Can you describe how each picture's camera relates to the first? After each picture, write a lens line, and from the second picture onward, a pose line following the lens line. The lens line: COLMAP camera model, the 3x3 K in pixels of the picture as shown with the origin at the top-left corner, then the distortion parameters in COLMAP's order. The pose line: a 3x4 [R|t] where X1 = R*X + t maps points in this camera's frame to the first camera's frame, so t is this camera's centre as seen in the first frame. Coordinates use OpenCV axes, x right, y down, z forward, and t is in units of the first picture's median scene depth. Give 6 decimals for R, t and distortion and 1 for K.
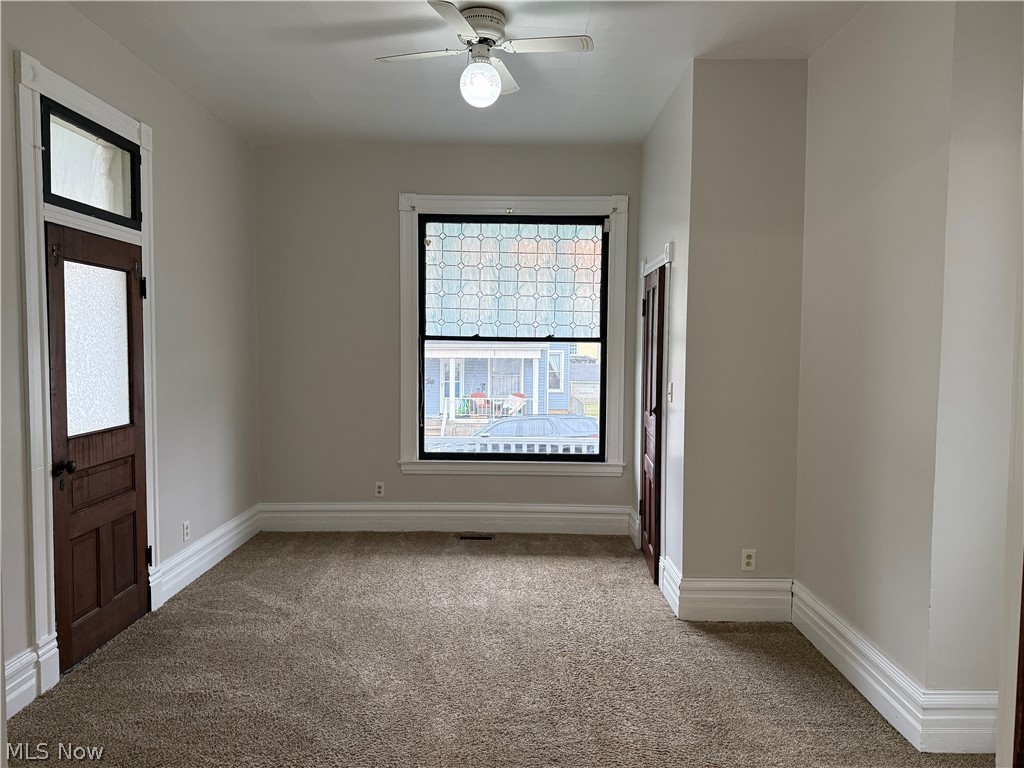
lens RADIAL K [[689.8, 0, 512.0], [0, 689.8, 384.0], [0, 0, 1]] dist [0.164899, -0.273561]
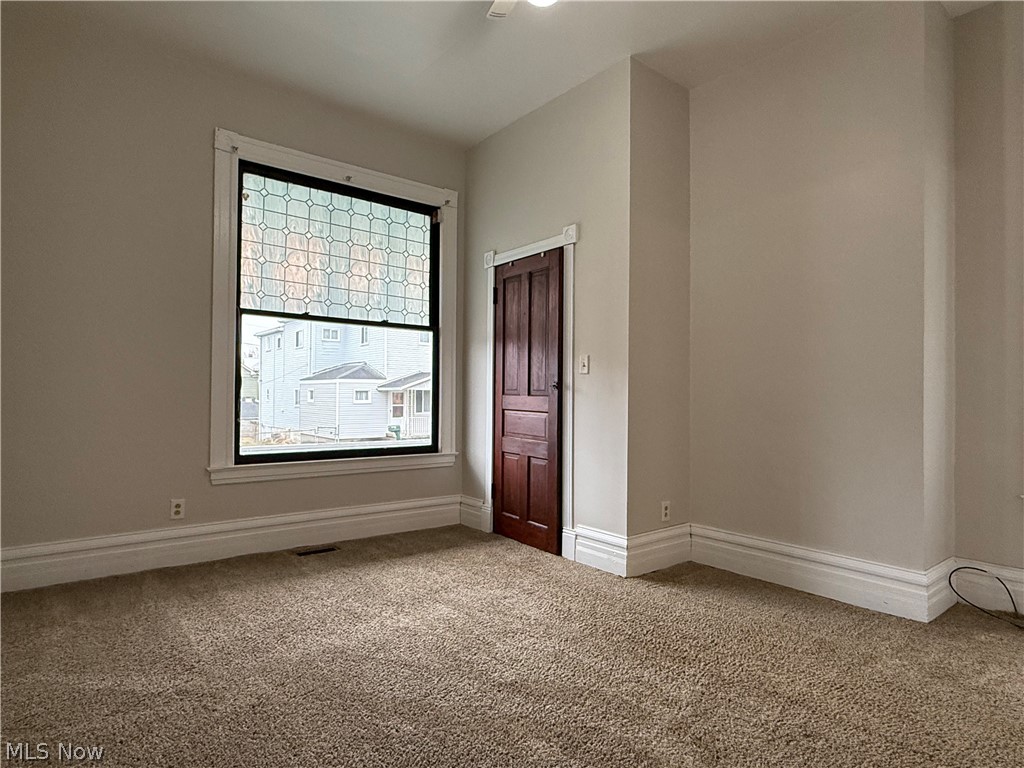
lens RADIAL K [[574.1, 0, 511.0], [0, 574.1, 383.0], [0, 0, 1]] dist [-0.002668, 0.000511]
pose [[0.788085, 0.009510, 0.615492, -0.288921], [0.030249, 0.998074, -0.054152, 0.061687], [-0.614822, 0.061295, 0.786280, 0.293122]]
